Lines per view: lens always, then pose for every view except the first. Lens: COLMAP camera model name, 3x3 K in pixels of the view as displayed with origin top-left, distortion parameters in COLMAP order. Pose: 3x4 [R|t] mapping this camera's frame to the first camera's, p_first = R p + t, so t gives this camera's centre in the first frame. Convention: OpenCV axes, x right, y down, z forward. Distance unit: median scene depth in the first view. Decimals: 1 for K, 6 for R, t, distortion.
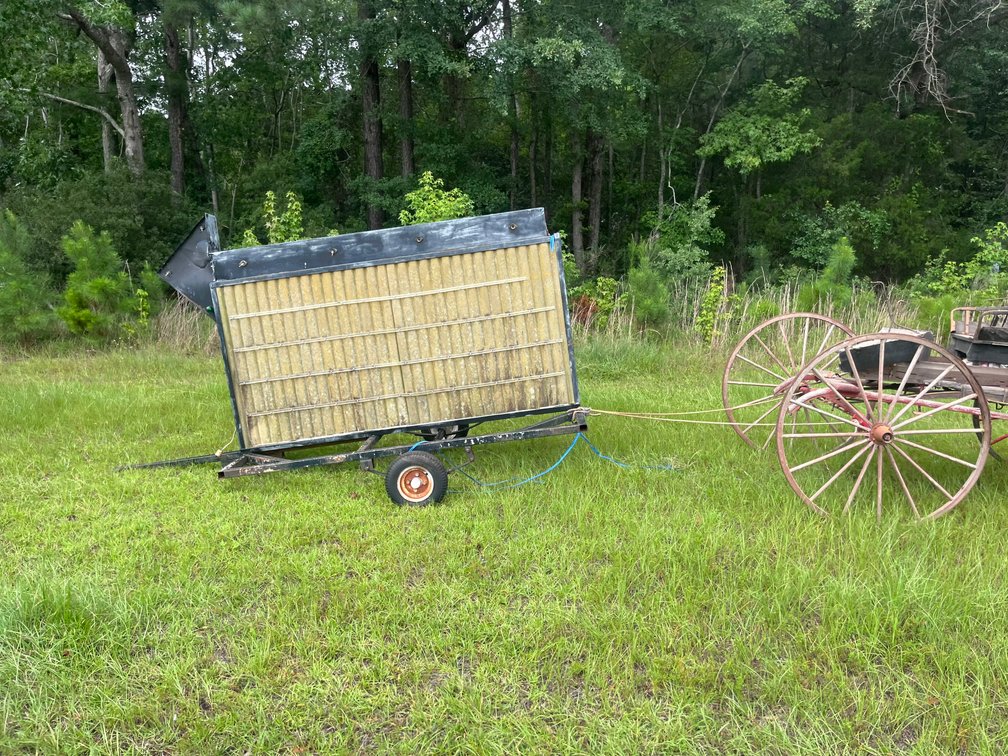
lens RADIAL K [[700.6, 0, 504.0], [0, 700.6, 378.0], [0, 0, 1]] dist [0.003360, -0.005881]
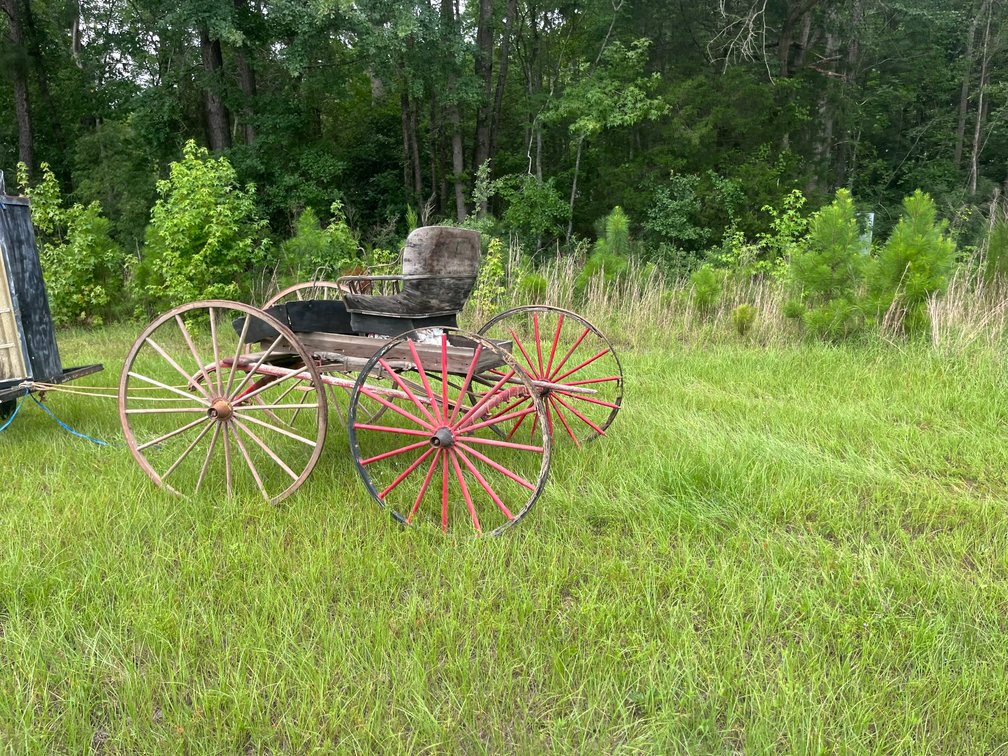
lens RADIAL K [[696.4, 0, 502.7], [0, 696.4, 392.2], [0, 0, 1]] dist [0.001684, -0.002594]
pose [[0.999698, 0.001798, -0.024514, 0.336042], [-0.000515, 0.998633, 0.052258, 0.002921], [0.024575, -0.052230, 0.998333, 0.031022]]
